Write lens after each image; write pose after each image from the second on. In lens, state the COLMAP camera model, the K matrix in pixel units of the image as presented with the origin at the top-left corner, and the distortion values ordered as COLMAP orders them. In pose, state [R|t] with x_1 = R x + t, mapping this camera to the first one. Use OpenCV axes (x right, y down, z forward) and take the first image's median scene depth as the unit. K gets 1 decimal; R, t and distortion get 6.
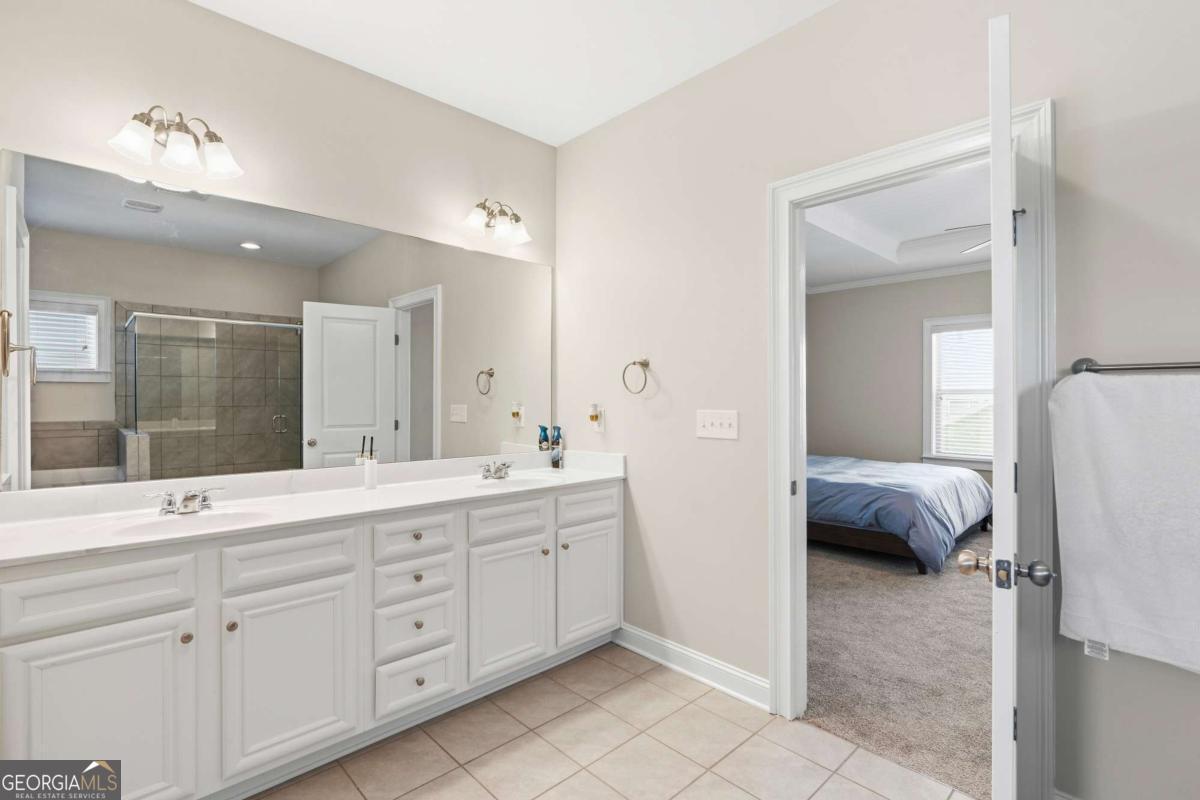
lens RADIAL K [[552.6, 0, 599.4], [0, 552.6, 400.1], [0, 0, 1]] dist [0.009449, 0.000832]
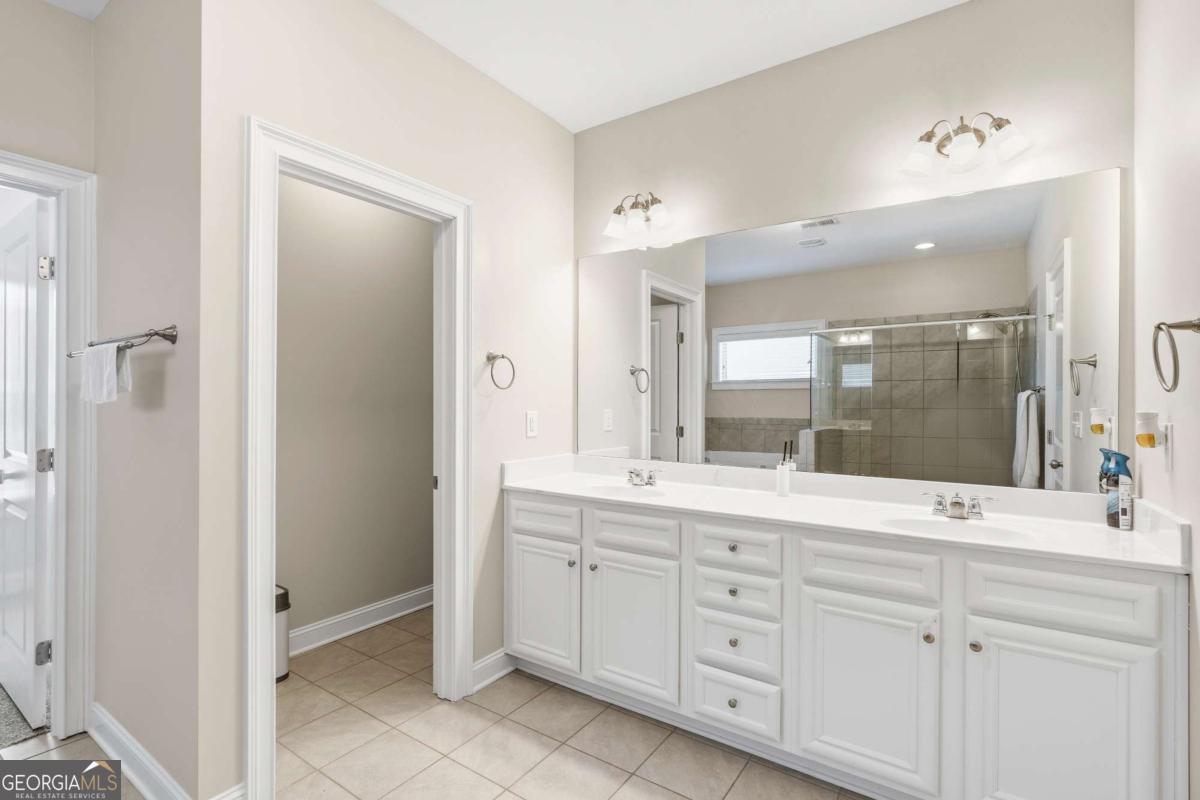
lens RADIAL K [[585.5, 0, 596.6], [0, 585.5, 402.4], [0, 0, 1]] dist [0.024151, -0.000867]
pose [[0.198317, -0.000653, -0.980138, 0.399125], [-0.002697, 0.999996, -0.001212, 0.000700], [0.980134, 0.002884, 0.198315, 0.378087]]
